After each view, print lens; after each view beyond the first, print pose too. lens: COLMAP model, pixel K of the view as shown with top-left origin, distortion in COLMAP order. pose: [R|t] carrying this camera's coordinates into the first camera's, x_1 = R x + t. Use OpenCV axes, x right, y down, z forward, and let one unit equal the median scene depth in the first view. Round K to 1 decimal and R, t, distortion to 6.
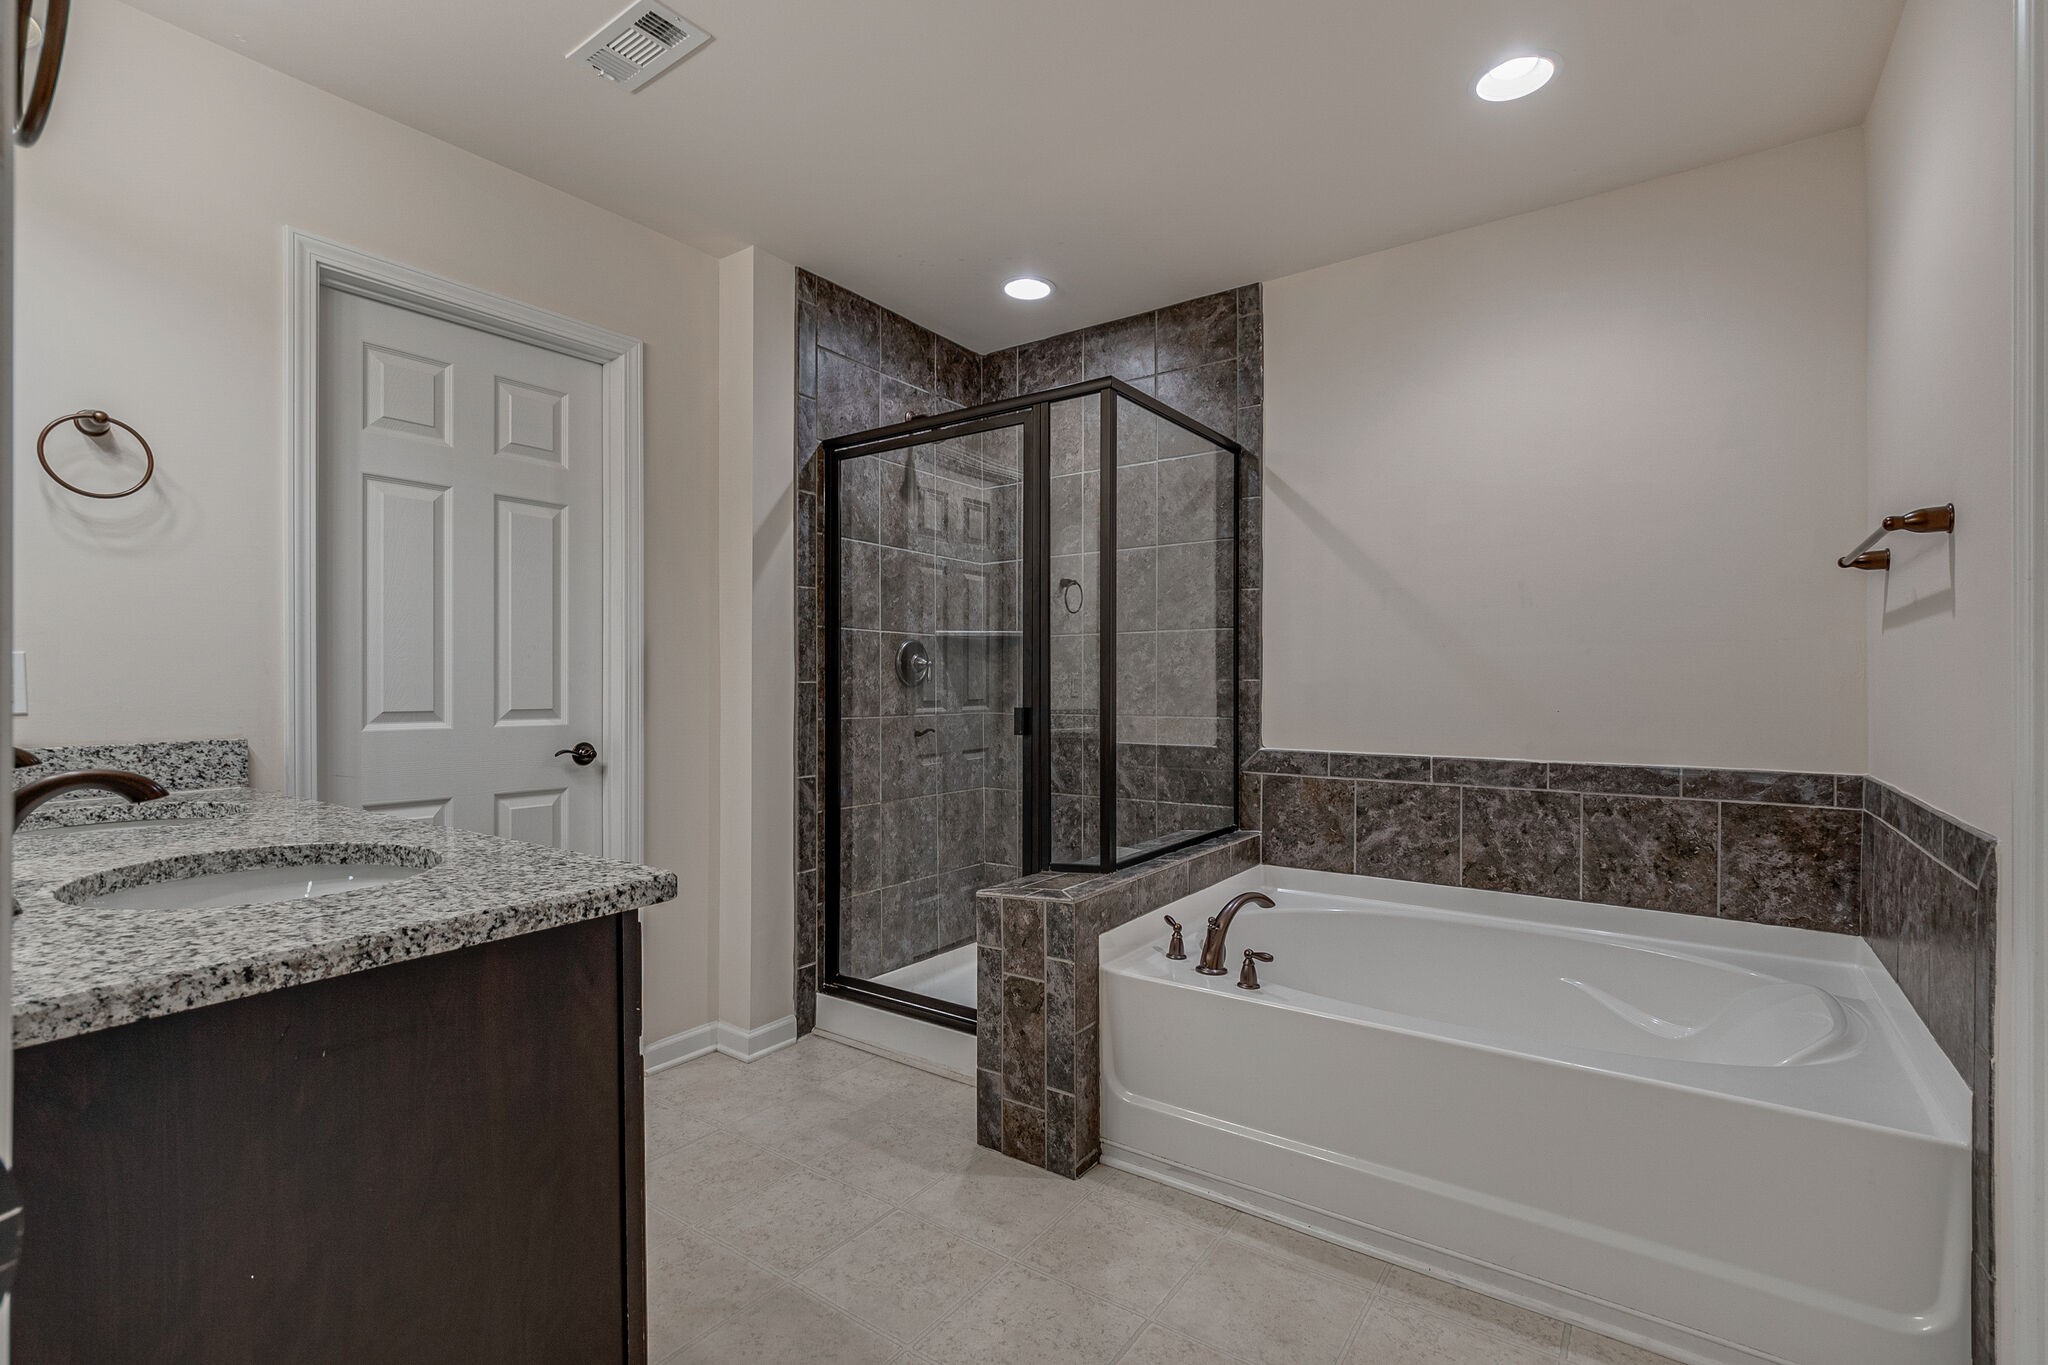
lens RADIAL K [[916.5, 0, 1025.2], [0, 916.5, 685.1], [0, 0, 1]] dist [0.015521, -0.001179]
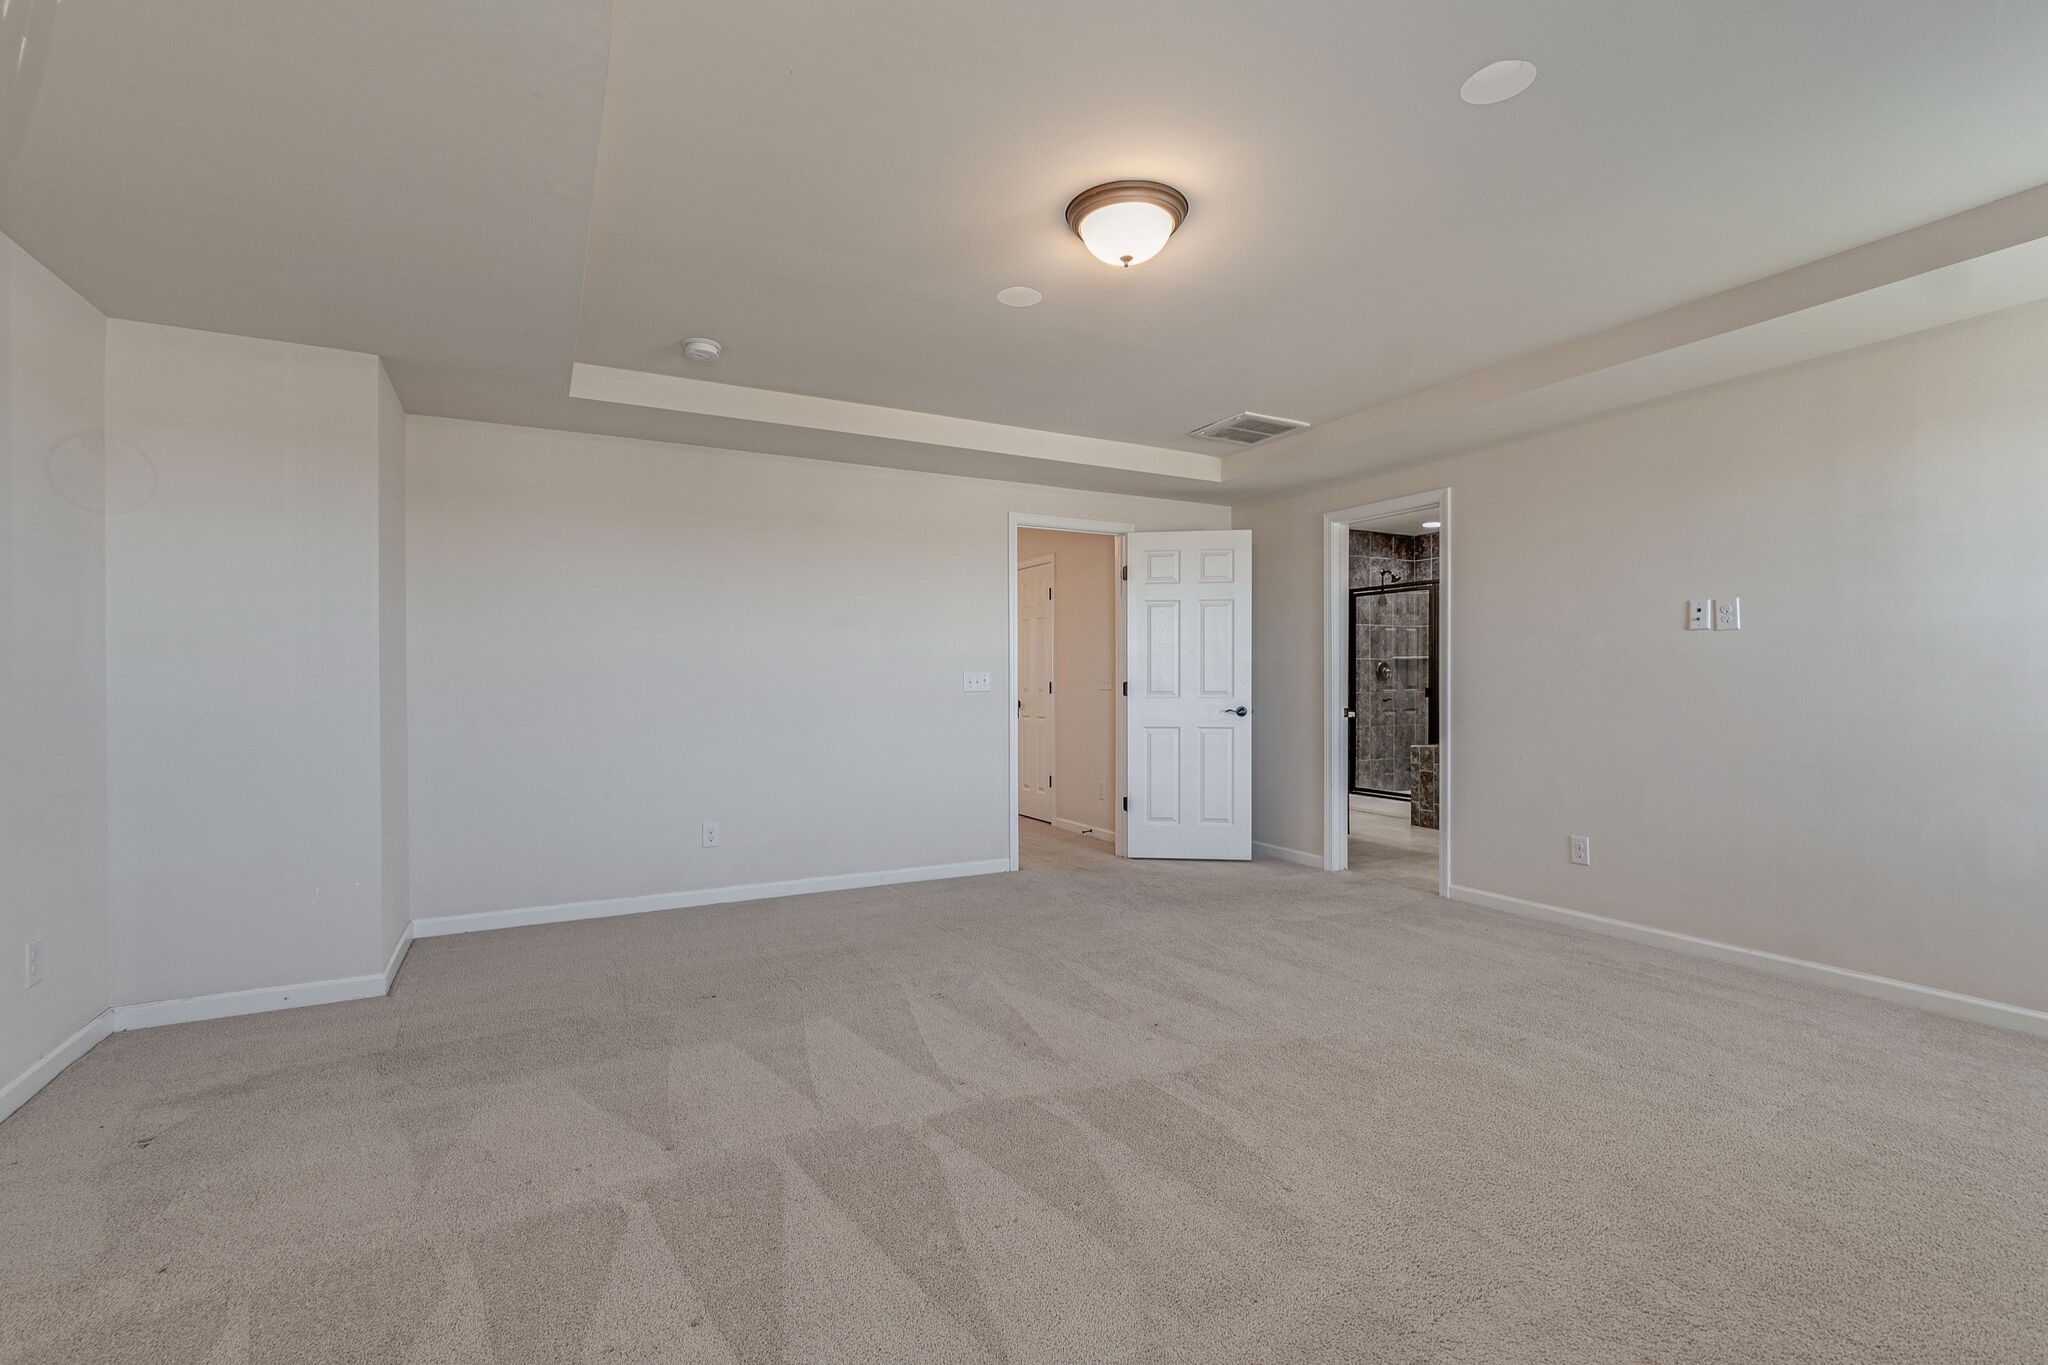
lens RADIAL K [[916.5, 0, 1016.5], [0, 916.5, 685.4], [0, 0, 1]] dist [0.015521, -0.001179]
pose [[0.893785, 0.000187, -0.448495, 0.103033], [-0.000231, 1.000000, -0.000044, 0.014687], [0.448495, 0.000143, 0.893785, -1.629471]]
